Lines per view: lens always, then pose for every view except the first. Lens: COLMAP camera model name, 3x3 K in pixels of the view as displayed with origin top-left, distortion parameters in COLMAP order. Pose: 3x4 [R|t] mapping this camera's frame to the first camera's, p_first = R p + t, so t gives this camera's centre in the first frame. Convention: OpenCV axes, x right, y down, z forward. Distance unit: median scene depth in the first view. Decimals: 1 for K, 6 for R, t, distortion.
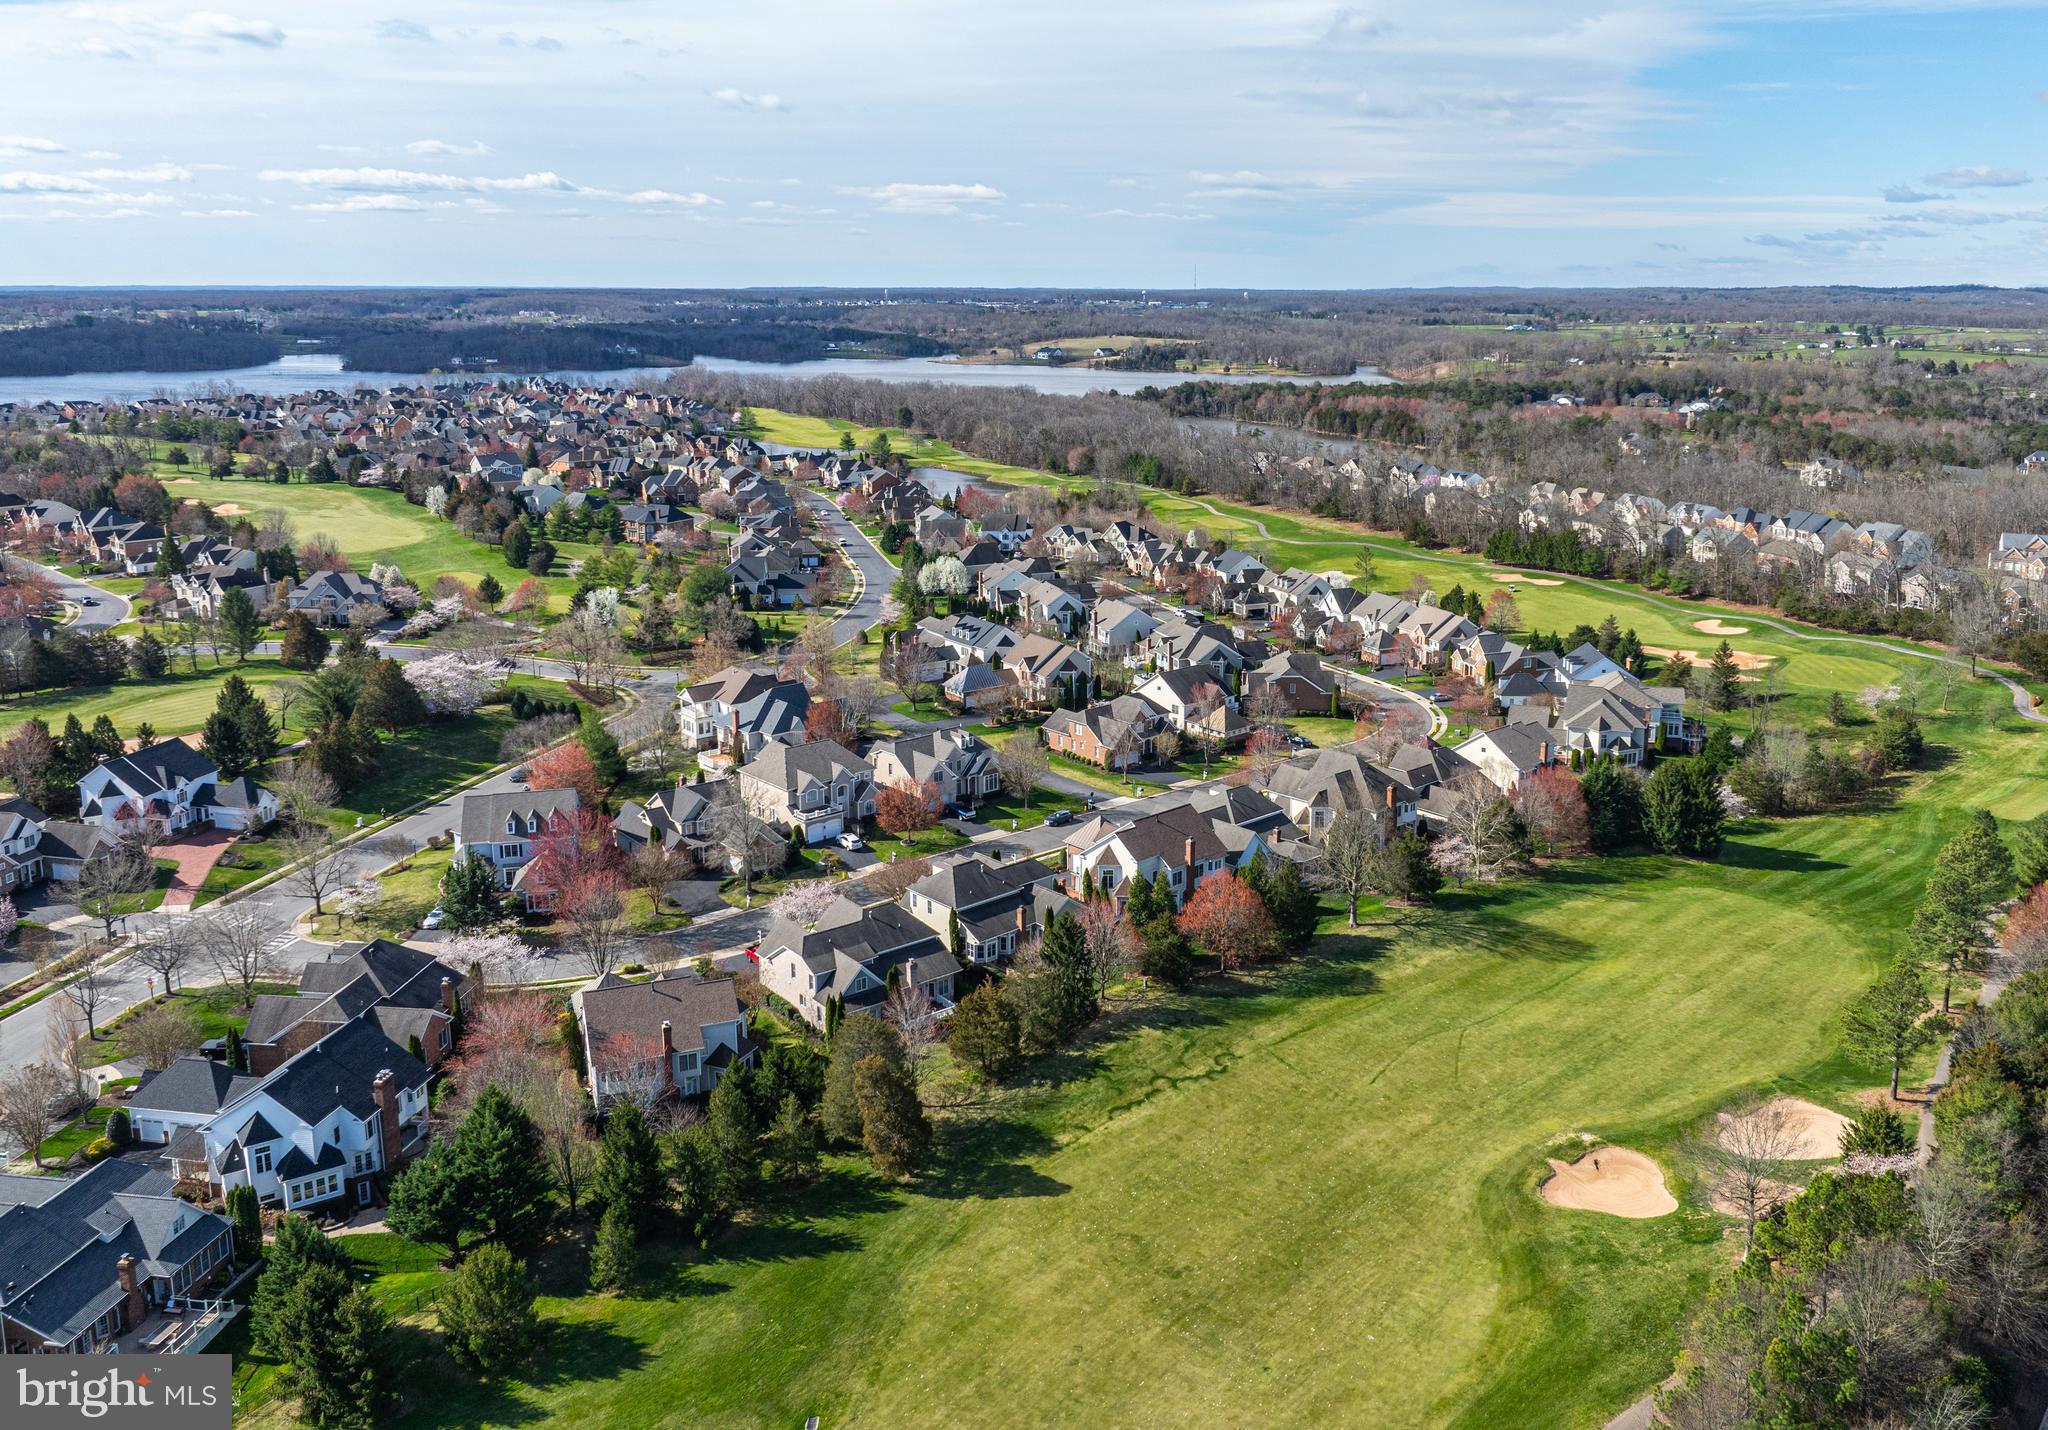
lens RADIAL K [[1566.4, 0, 1024.0], [0, 1566.4, 715.0], [0, 0, 1]] dist [-0.026302, 0.000033]
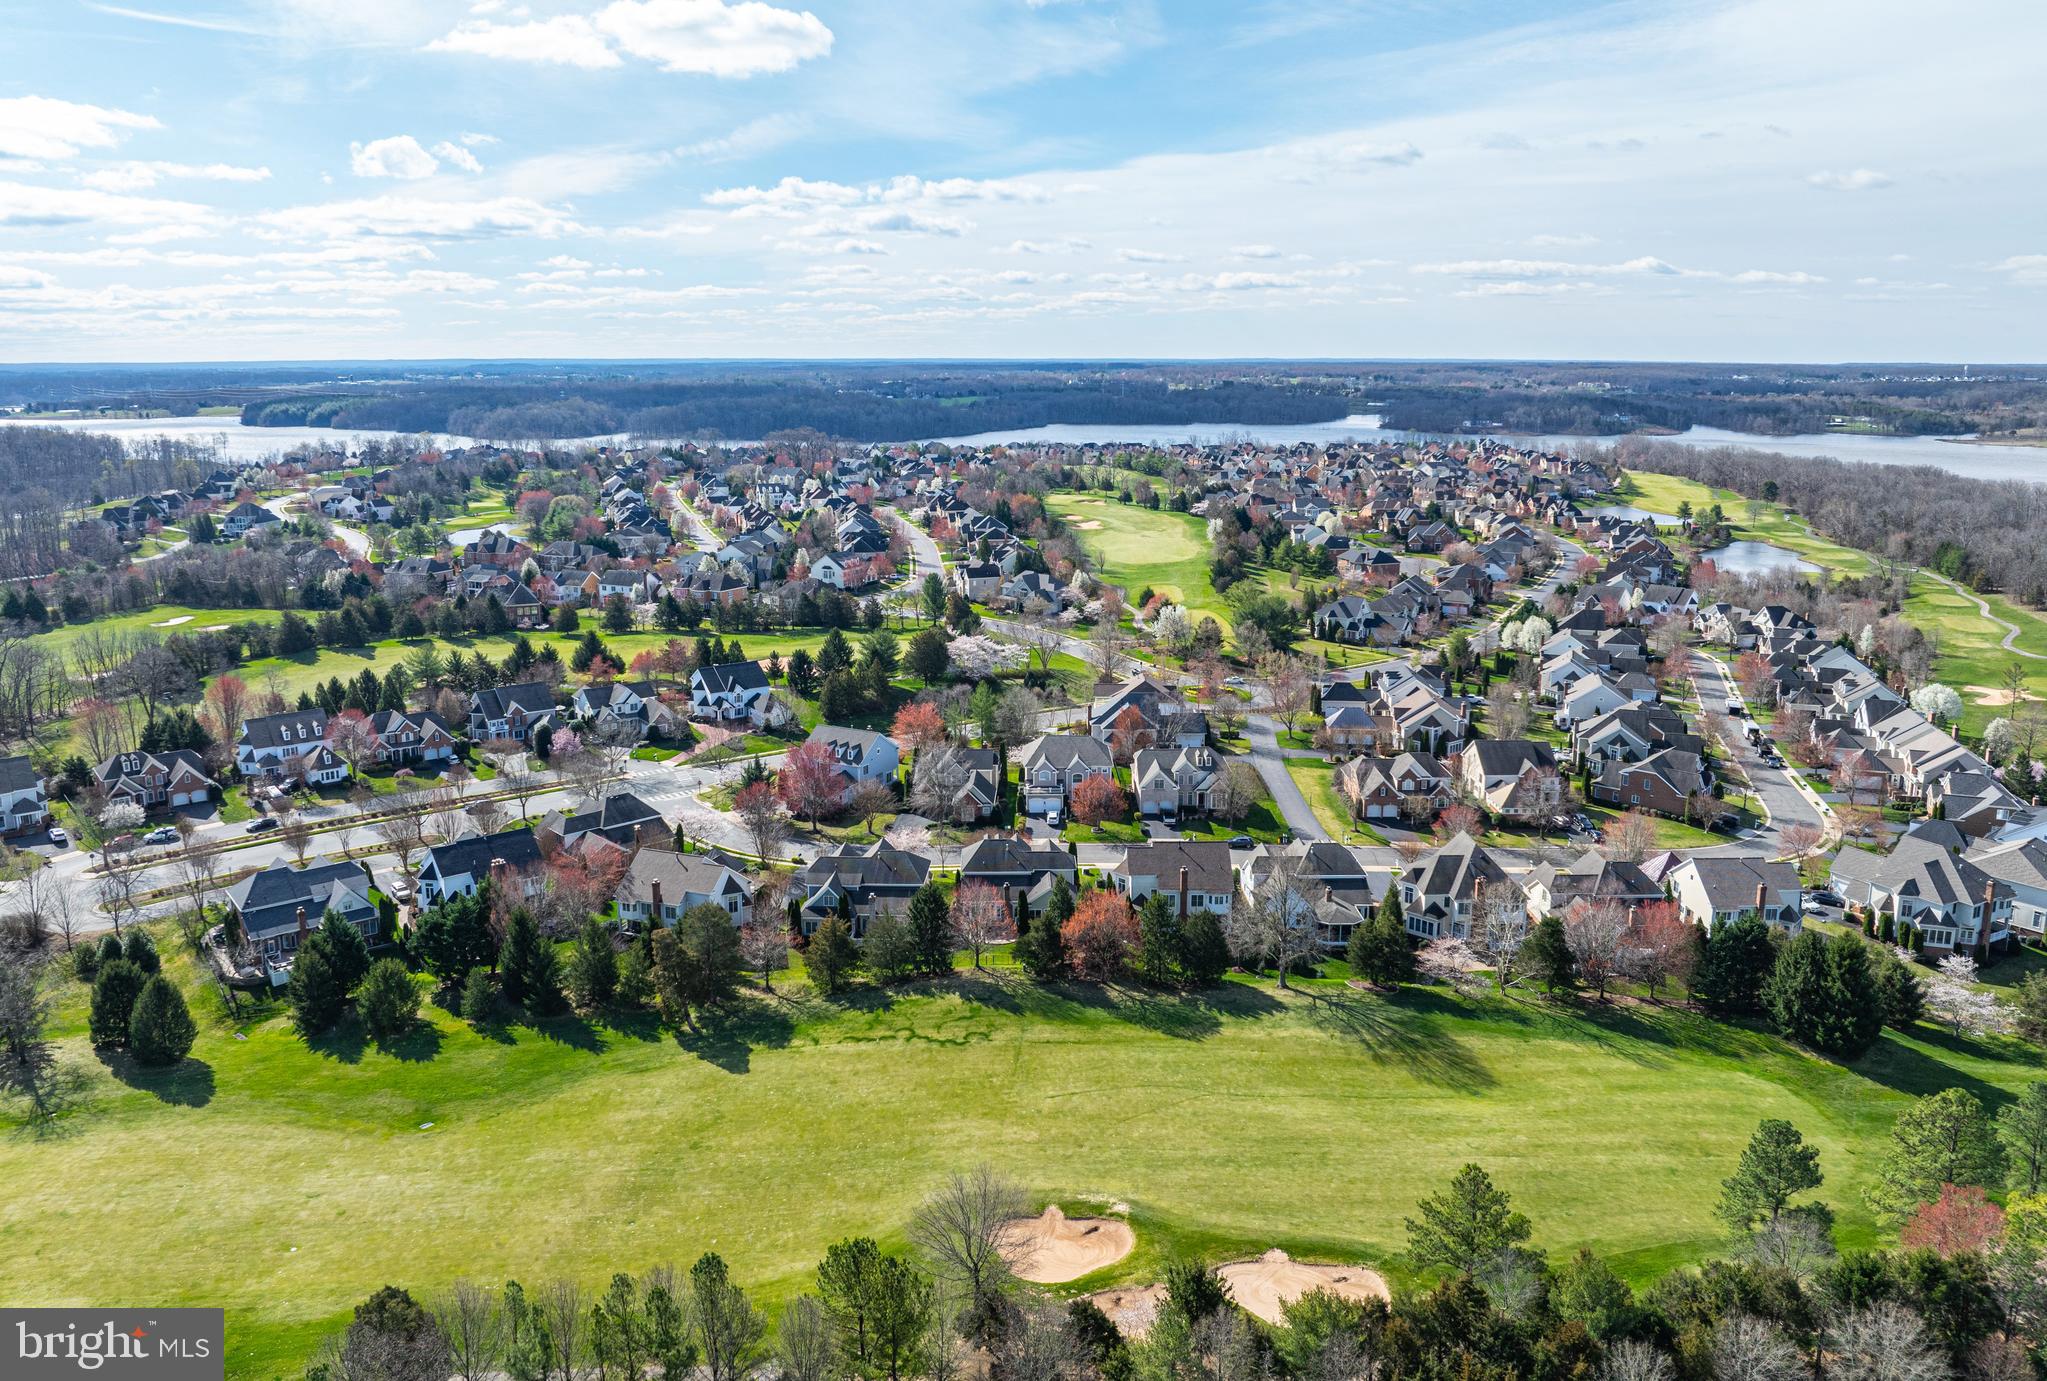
lens RADIAL K [[1374.5, 0, 1023.5], [0, 1374.5, 690.5], [0, 0, 1]] dist [-0.032039, -0.002551]
pose [[0.749149, 0.149962, -0.645203, 0.463665], [-0.169881, 0.984955, 0.031680, -0.039340], [0.640247, 0.085875, 0.763354, 0.150044]]
